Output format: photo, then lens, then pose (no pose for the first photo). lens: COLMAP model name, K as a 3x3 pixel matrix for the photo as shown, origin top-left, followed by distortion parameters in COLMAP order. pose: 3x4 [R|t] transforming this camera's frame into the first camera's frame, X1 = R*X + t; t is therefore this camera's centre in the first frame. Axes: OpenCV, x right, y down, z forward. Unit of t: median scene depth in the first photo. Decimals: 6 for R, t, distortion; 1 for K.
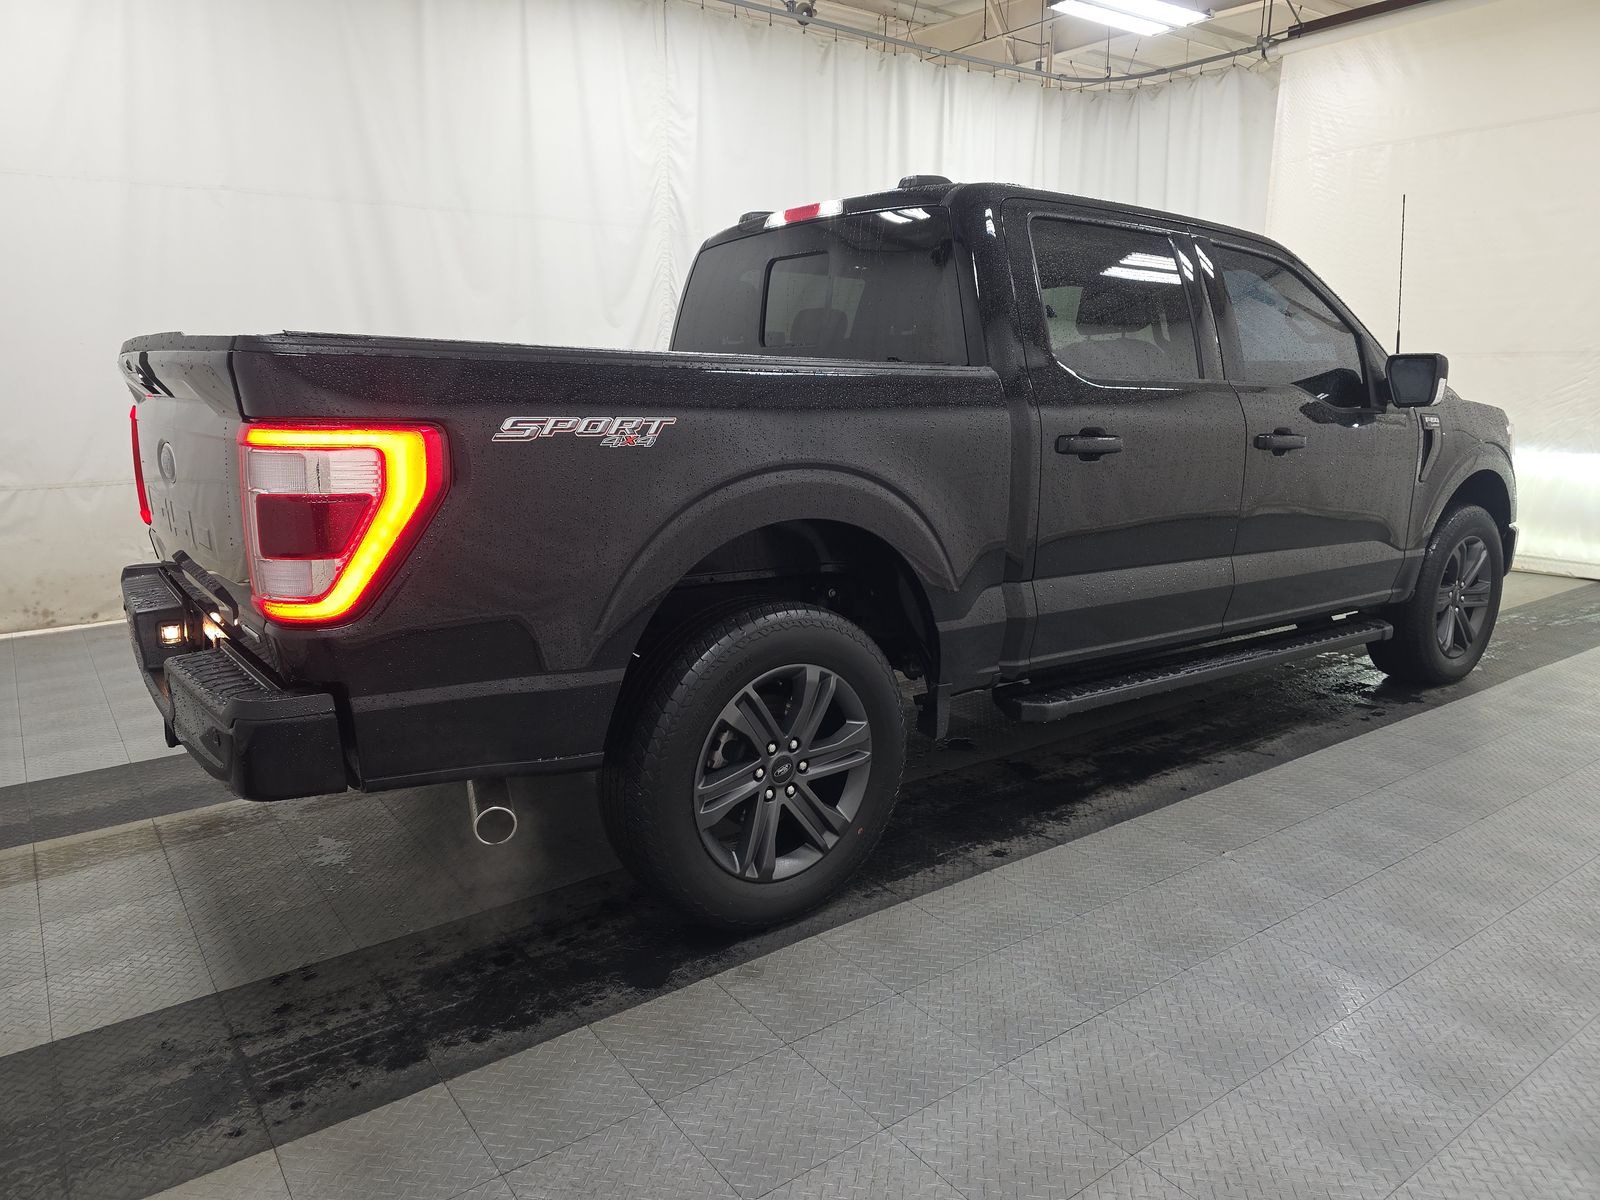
lens RADIAL K [[1094.1, 0, 794.5], [0, 1094.1, 593.8], [0, 0, 1]] dist [0.040137, -0.016395]
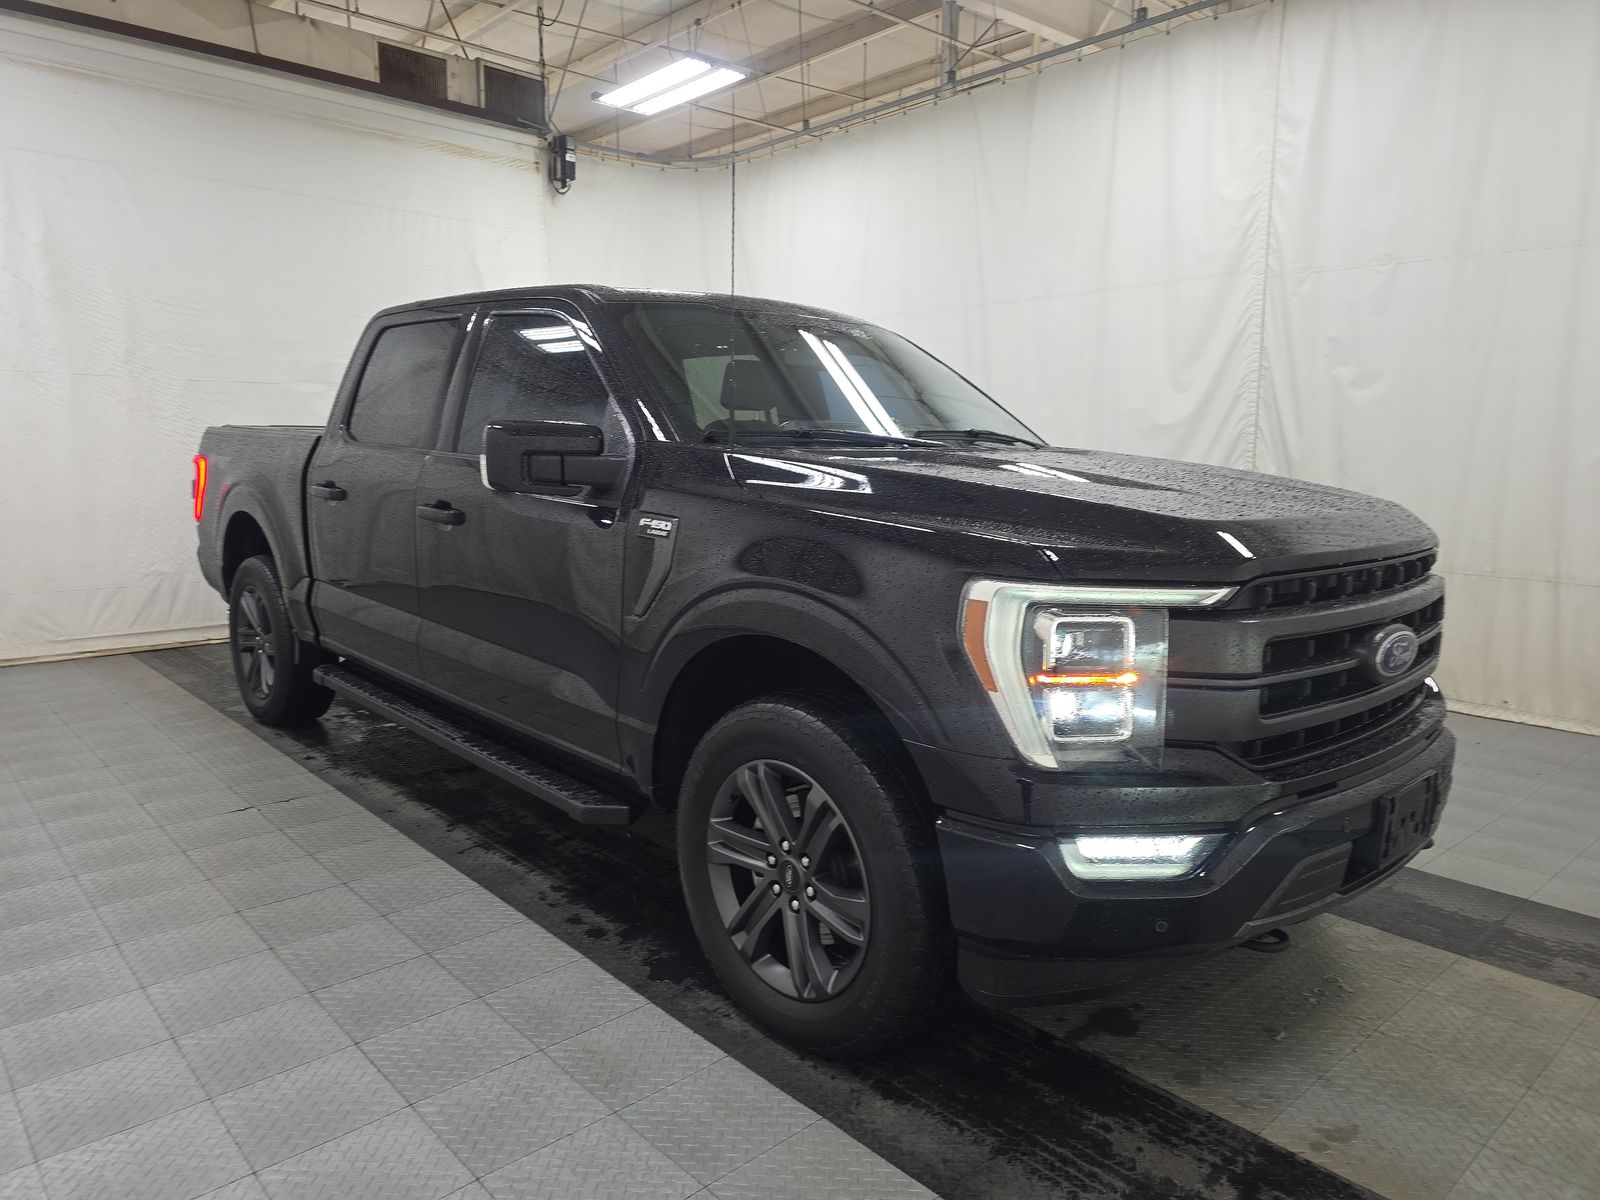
lens RADIAL K [[1094.1, 0, 795.5], [0, 1094.1, 610.9], [0, 0, 1]] dist [0.040137, -0.016395]
pose [[0.086642, 0.153942, -0.984274, 0.909036], [-0.197186, 0.971093, 0.134523, -0.157526], [0.976530, 0.182430, 0.114492, 0.769951]]
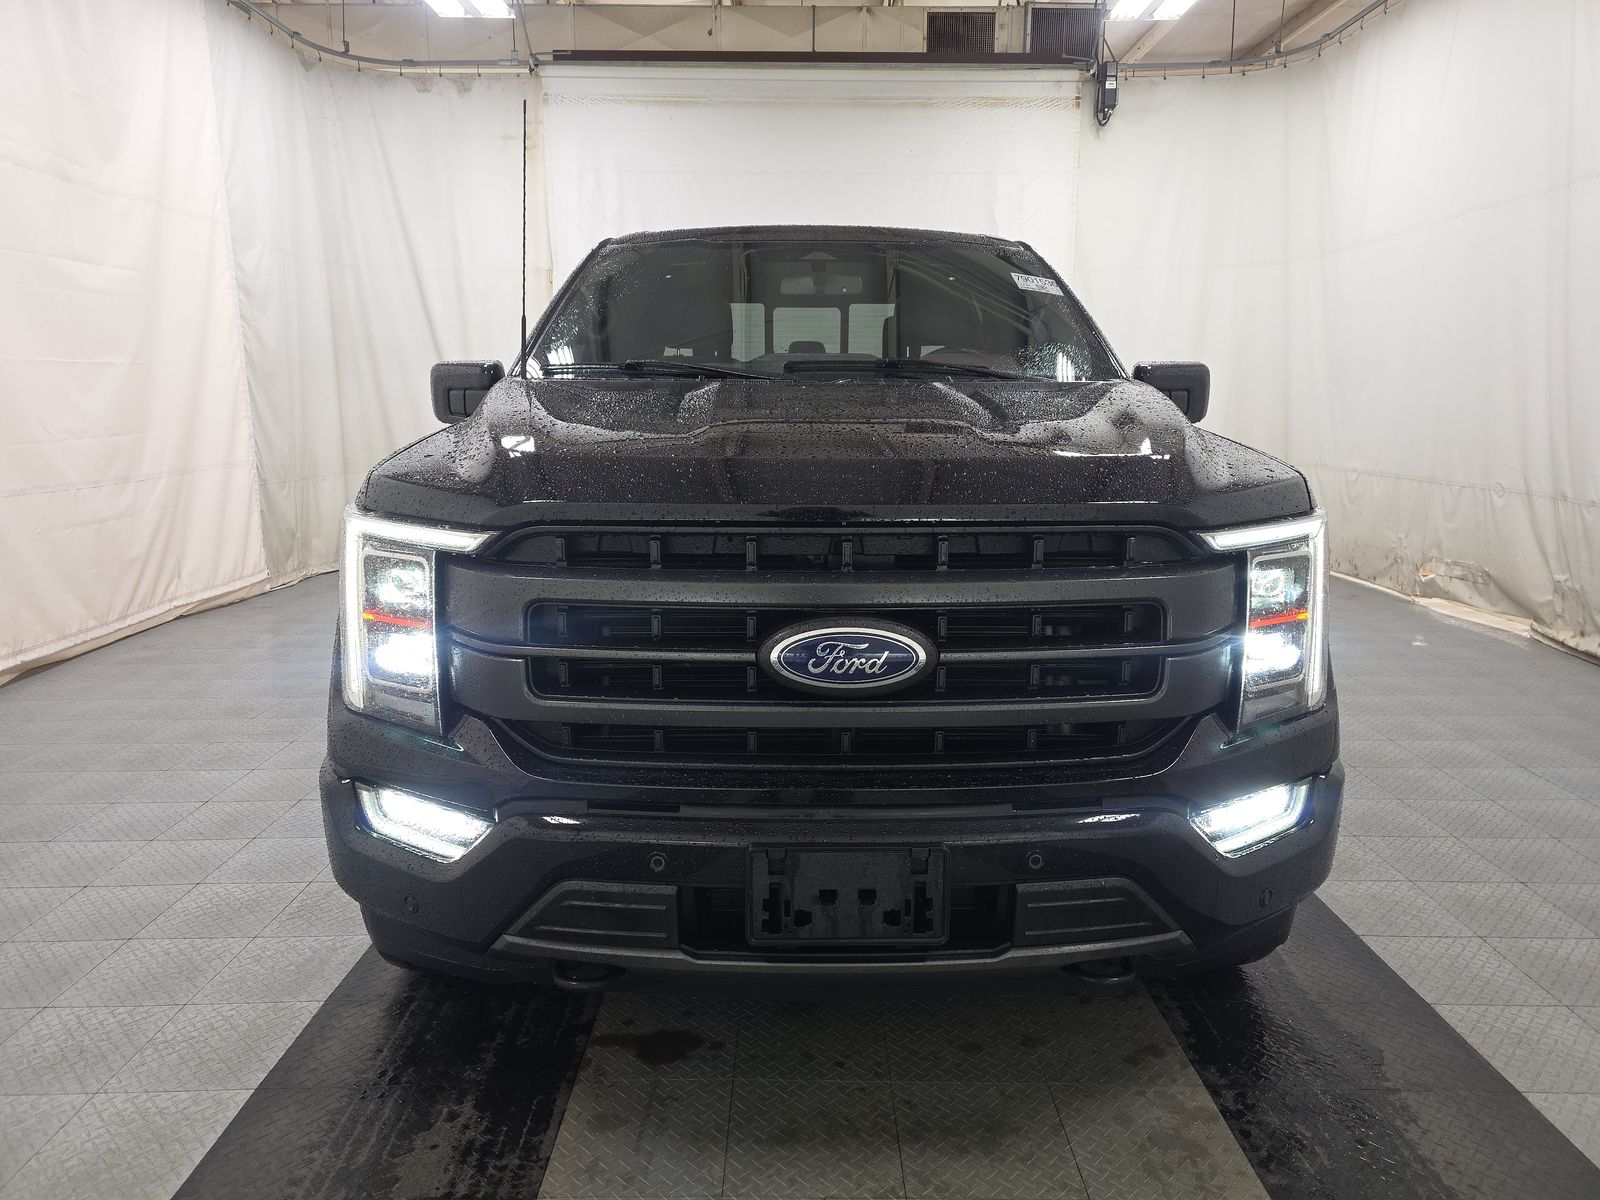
lens RADIAL K [[1094.1, 0, 798.3], [0, 1094.1, 599.1], [0, 0, 1]] dist [0.040137, -0.016395]
pose [[-0.601880, 0.147282, -0.784887, 0.754435], [-0.149188, 0.944806, 0.291693, -0.226764], [0.784527, 0.292660, -0.546687, 1.179969]]
